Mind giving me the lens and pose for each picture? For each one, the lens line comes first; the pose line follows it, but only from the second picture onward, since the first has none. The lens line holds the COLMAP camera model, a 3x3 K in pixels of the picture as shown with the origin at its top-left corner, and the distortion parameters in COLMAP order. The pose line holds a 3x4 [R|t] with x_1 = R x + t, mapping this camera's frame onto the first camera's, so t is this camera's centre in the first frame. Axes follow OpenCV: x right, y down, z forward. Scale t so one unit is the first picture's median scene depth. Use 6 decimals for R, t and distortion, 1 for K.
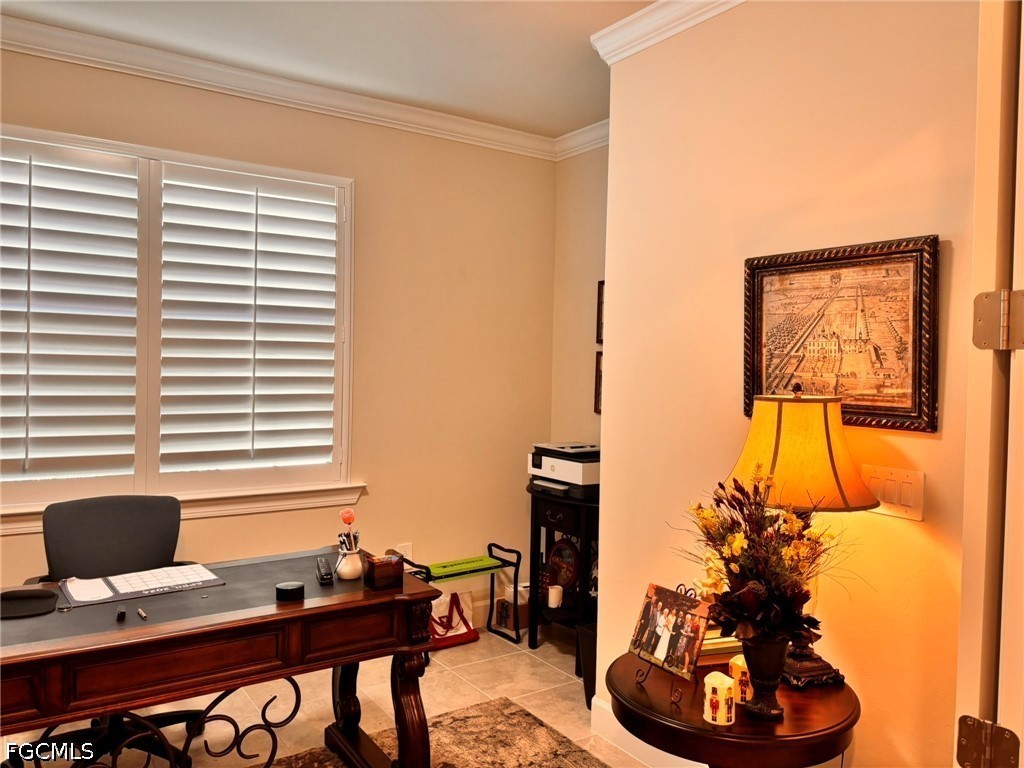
lens RADIAL K [[769.6, 0, 507.9], [0, 769.6, 378.7], [0, 0, 1]] dist [0.040569, -0.039869]
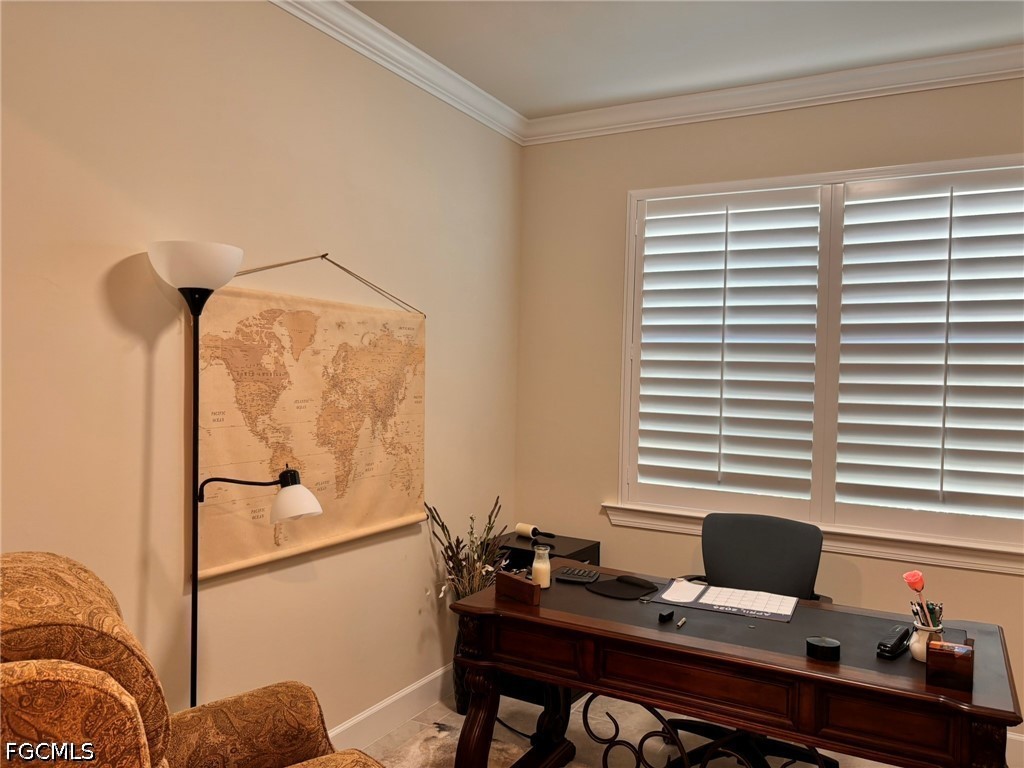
lens RADIAL K [[769.6, 0, 507.7], [0, 769.6, 379.7], [0, 0, 1]] dist [0.040569, -0.039869]
pose [[0.470480, -0.000007, -0.882411, 0.324600], [-0.030690, 0.999395, -0.016370, -0.005318], [0.881877, 0.034783, 0.470195, 0.256068]]
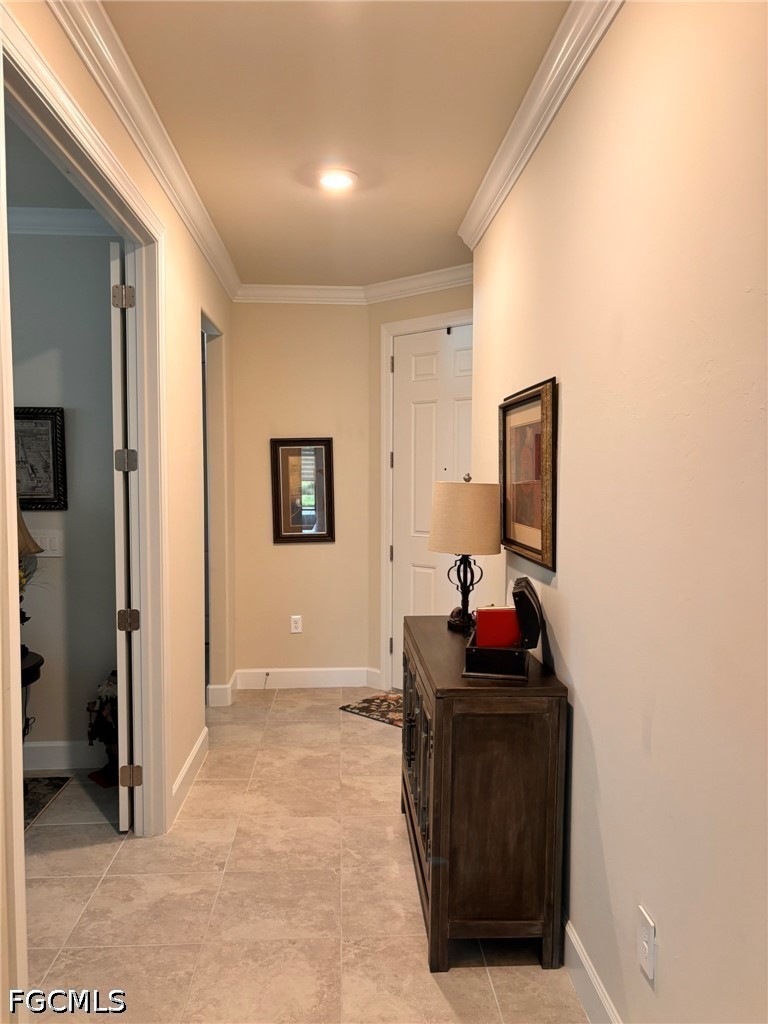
lens RADIAL K [[769.6, 0, 384.8], [0, 769.6, 515.1], [0, 0, 1]] dist [0.040569, -0.039869]
pose [[0.509570, -0.079123, 0.856783, -0.330929], [0.039133, 0.996864, 0.068785, -0.009134], [-0.859539, -0.001522, 0.511068, -0.312718]]
